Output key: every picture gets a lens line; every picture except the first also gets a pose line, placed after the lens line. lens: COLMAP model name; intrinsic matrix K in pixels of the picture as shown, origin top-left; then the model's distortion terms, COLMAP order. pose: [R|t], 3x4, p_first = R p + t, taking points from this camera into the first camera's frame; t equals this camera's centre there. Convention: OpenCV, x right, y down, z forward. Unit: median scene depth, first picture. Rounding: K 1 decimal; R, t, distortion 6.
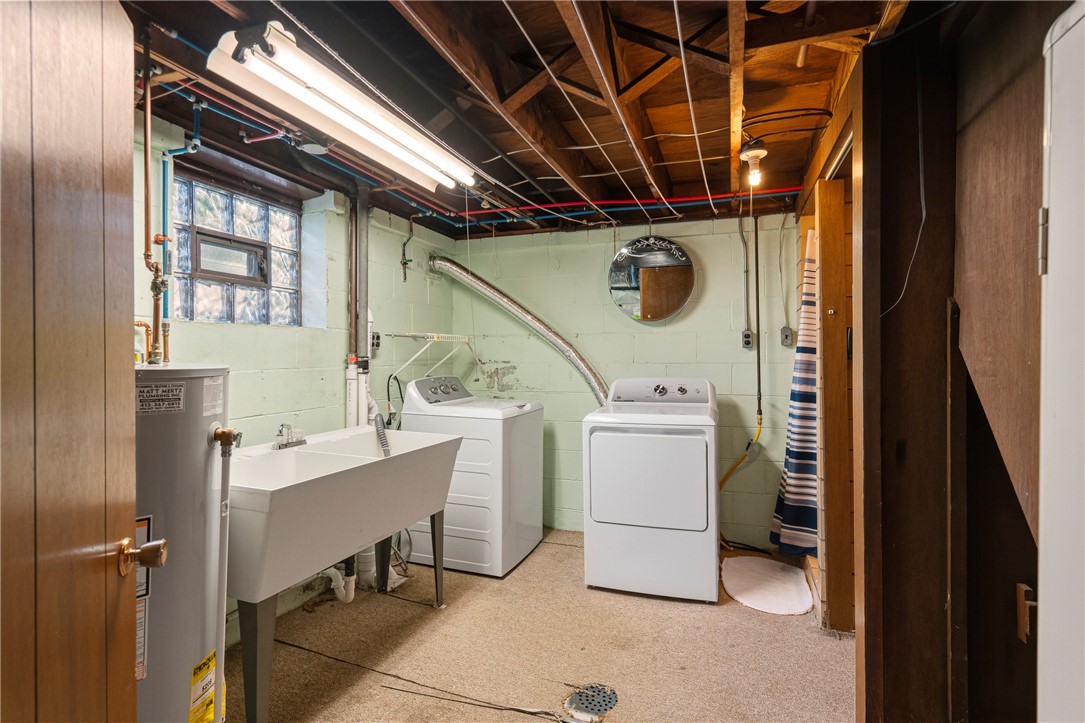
lens RADIAL K [[570.6, 0, 547.0], [0, 570.6, 354.4], [0, 0, 1]] dist [0.000178, 0.000636]
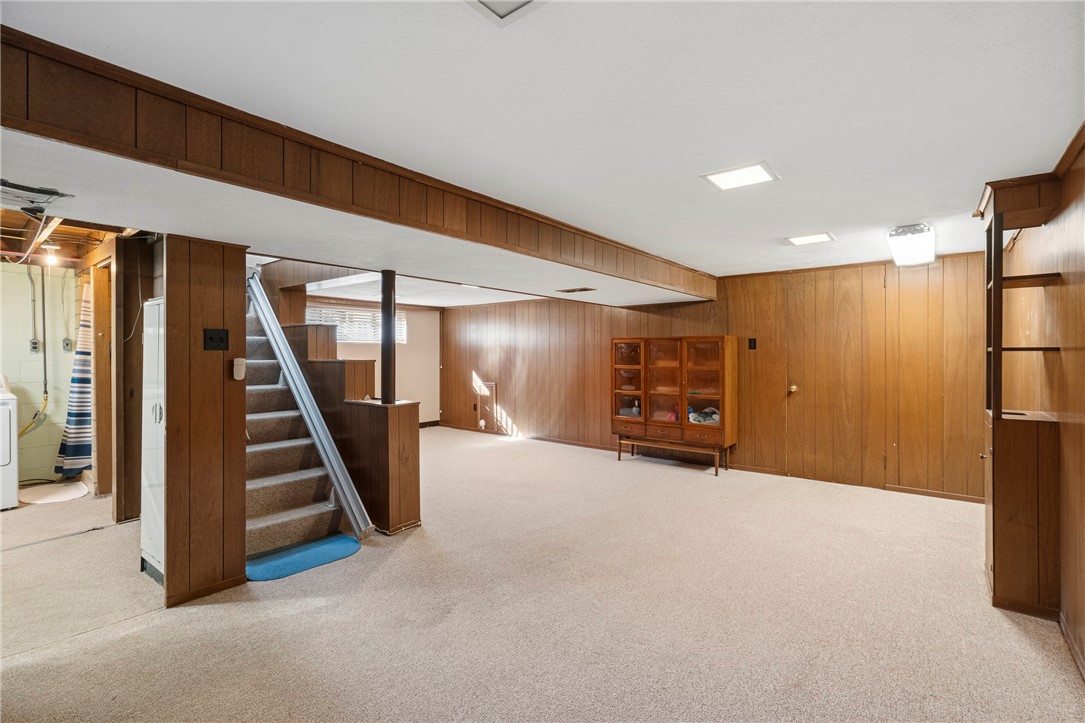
lens RADIAL K [[492.0, 0, 541.2], [0, 492.0, 354.7], [0, 0, 1]] dist [-0.005812, 0.002739]
pose [[0.369760, -0.001922, 0.929125, -0.404829], [-0.004189, 0.999984, 0.003736, -0.014182], [-0.929118, -0.005273, 0.369746, -0.820413]]
